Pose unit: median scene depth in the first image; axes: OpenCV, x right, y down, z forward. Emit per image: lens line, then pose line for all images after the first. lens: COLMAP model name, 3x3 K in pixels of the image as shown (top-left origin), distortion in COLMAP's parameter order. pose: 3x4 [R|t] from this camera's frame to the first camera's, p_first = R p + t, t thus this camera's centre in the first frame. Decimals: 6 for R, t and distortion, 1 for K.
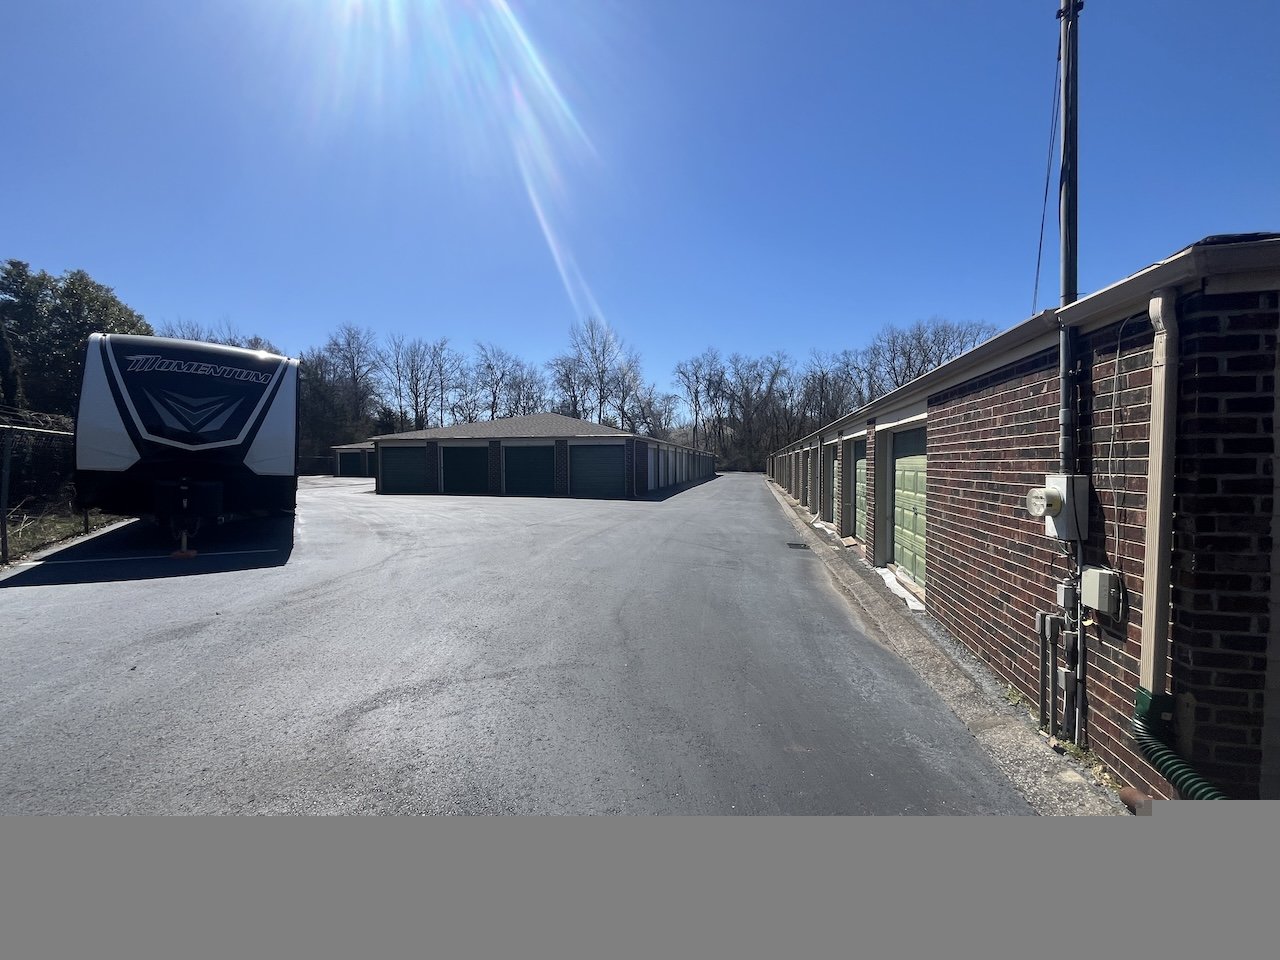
lens RADIAL K [[518.1, 0, 633.4], [0, 518.1, 483.2], [0, 0, 1]] dist [-0.000883, -0.000524]
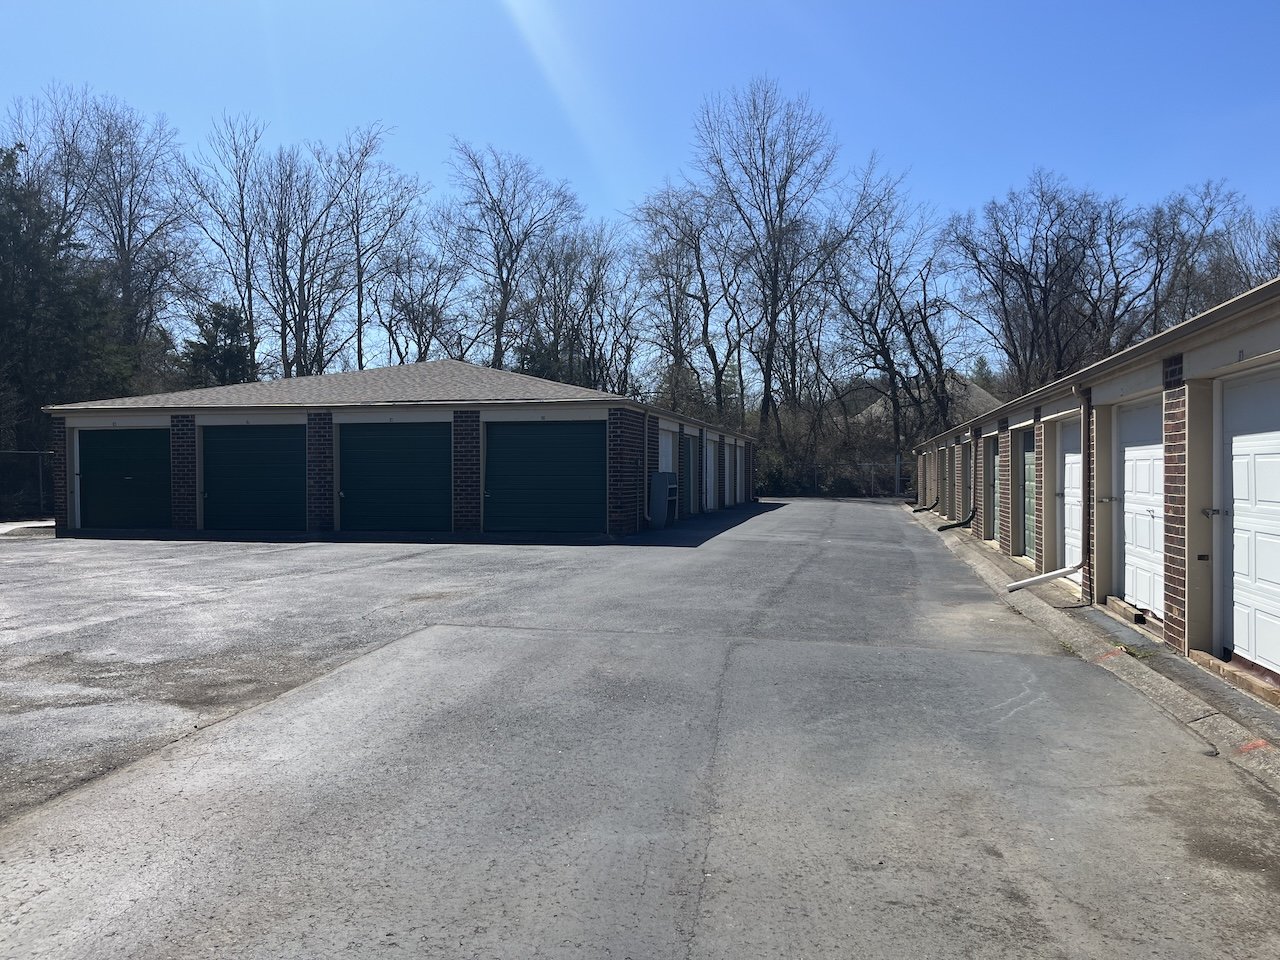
lens RADIAL K [[977.7, 0, 643.1], [0, 977.7, 479.2], [0, 0, 1]] dist [0.044795, -0.038447]
pose [[0.999994, -0.003309, 0.001247, -0.169603], [0.003343, 0.999584, -0.028661, -0.012186], [-0.001151, 0.028665, 0.999588, 0.299825]]
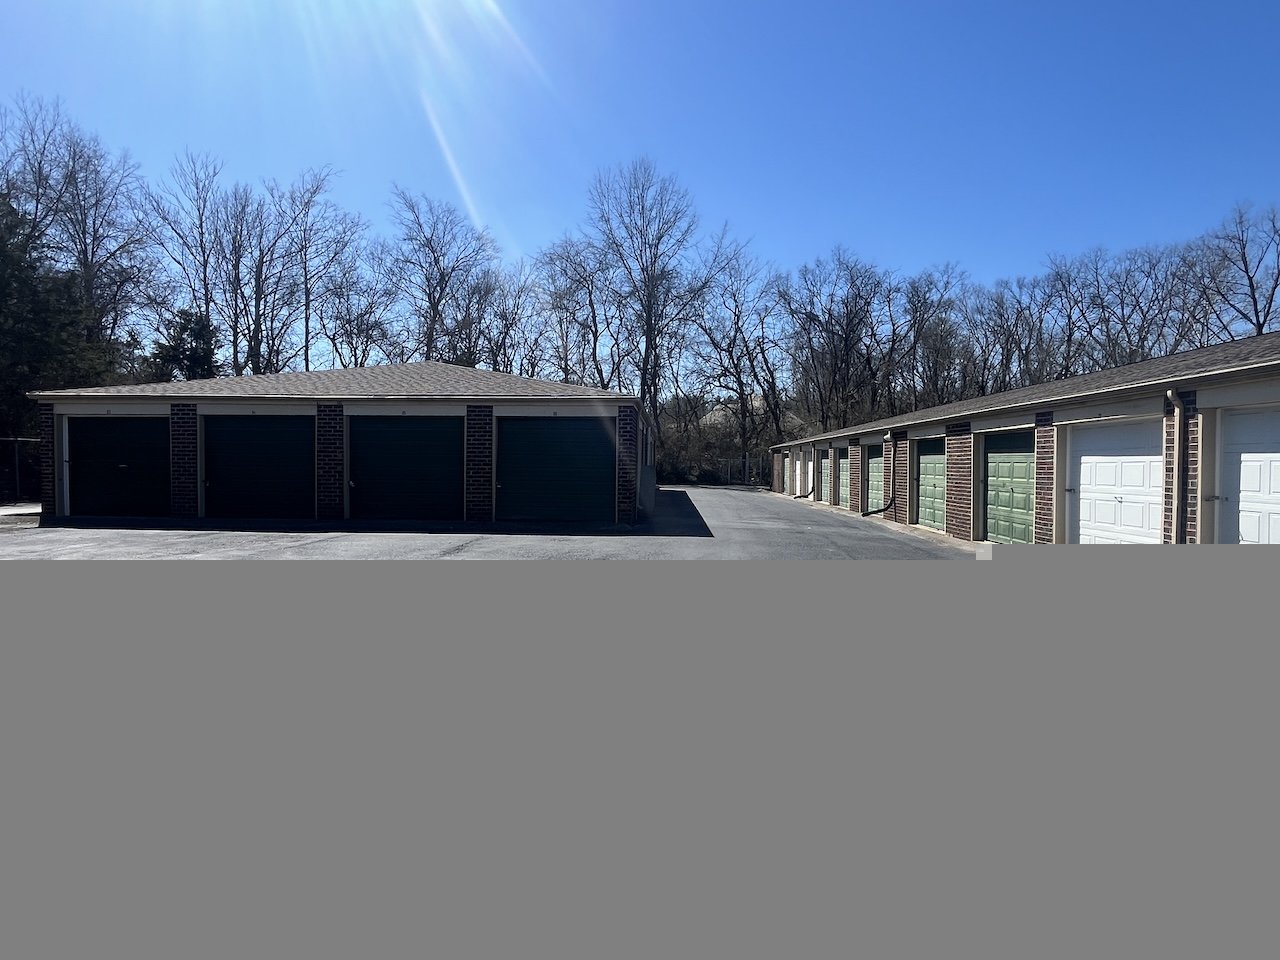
lens RADIAL K [[726.8, 0, 637.9], [0, 726.8, 476.9], [0, 0, 1]] dist [-0.008392, 0.003601]
pose [[0.983802, 0.004465, 0.179205, -0.206036], [-0.001199, 0.999831, -0.018333, -0.014179], [-0.179256, 0.017821, 0.983641, 0.348233]]
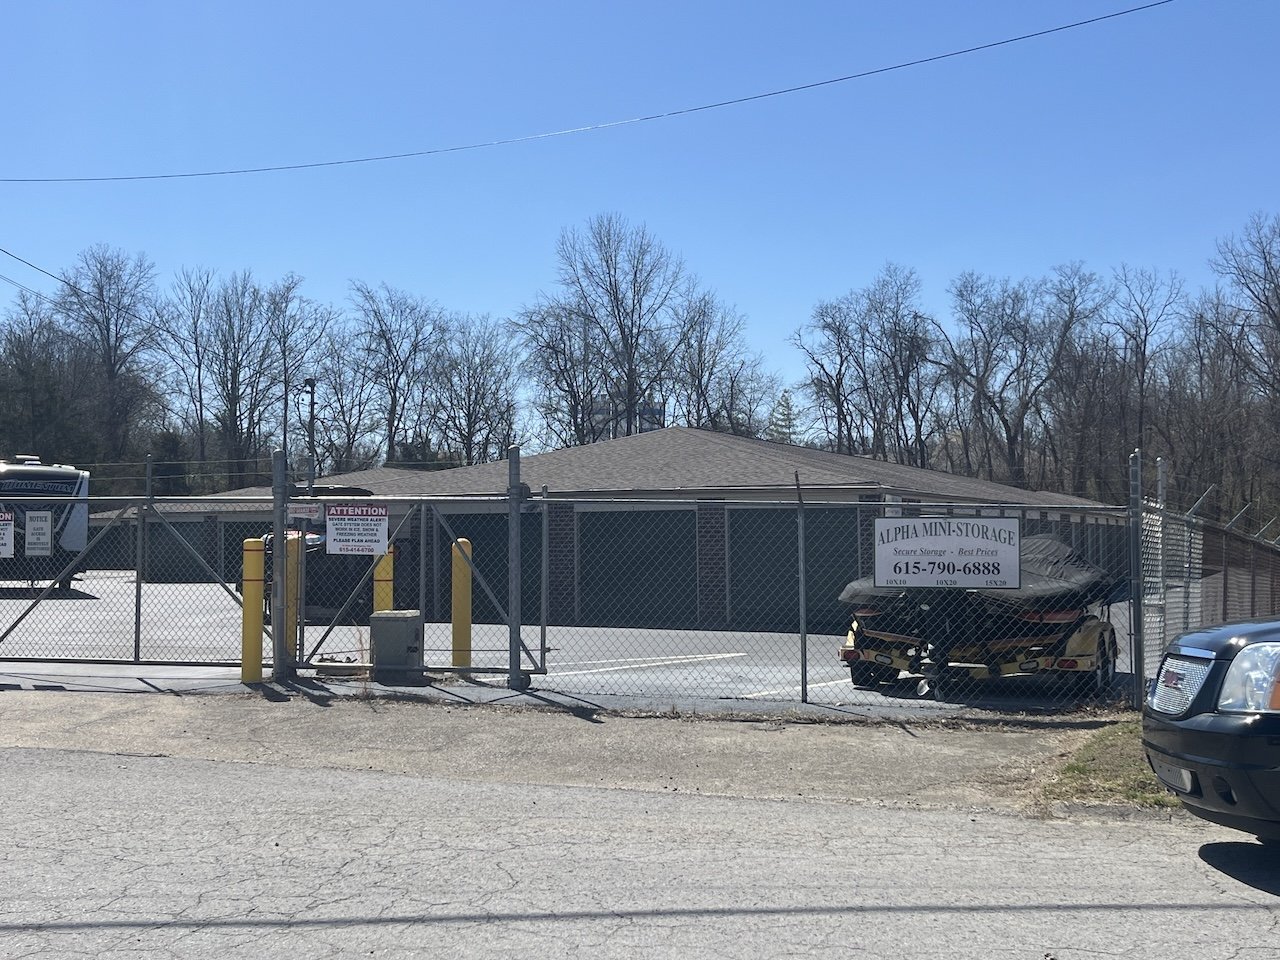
lens RADIAL K [[1653.7, 0, 646.3], [0, 1653.7, 475.7], [0, 0, 1]] dist [0.007729, 0.000000]
pose [[0.985111, -0.014772, -0.171285, 0.199106], [0.001154, 0.996847, -0.079336, 0.016631], [0.171917, 0.077957, 0.982022, -0.388207]]
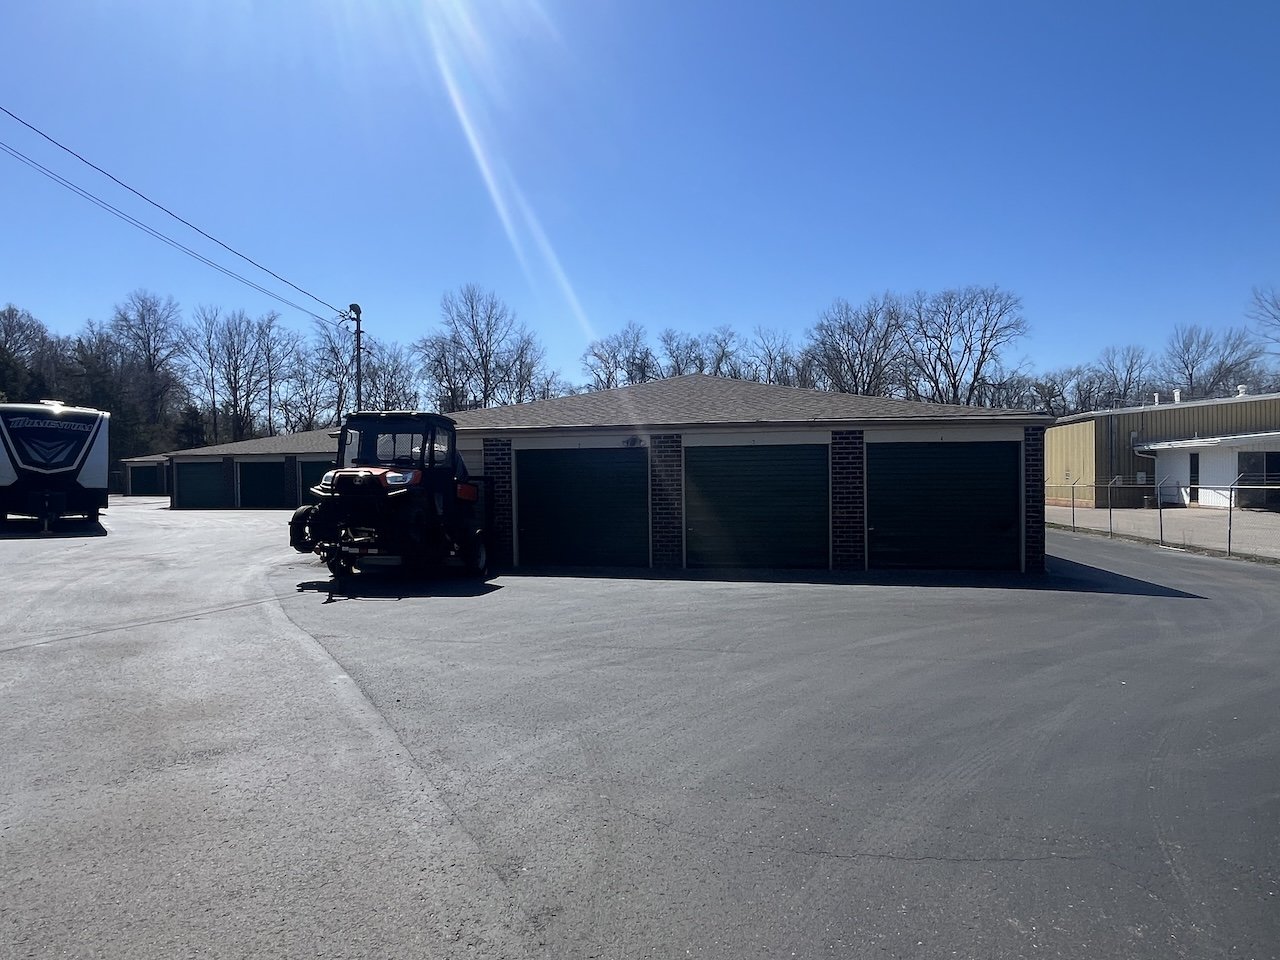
lens RADIAL K [[784.8, 0, 638.1], [0, 784.8, 488.3], [0, 0, 1]] dist [-0.009089, -0.001671]
pose [[0.997938, -0.011059, 0.063221, 0.090968], [0.012377, 0.999713, -0.020494, 0.006099], [-0.062976, 0.021235, 0.997789, -0.166240]]
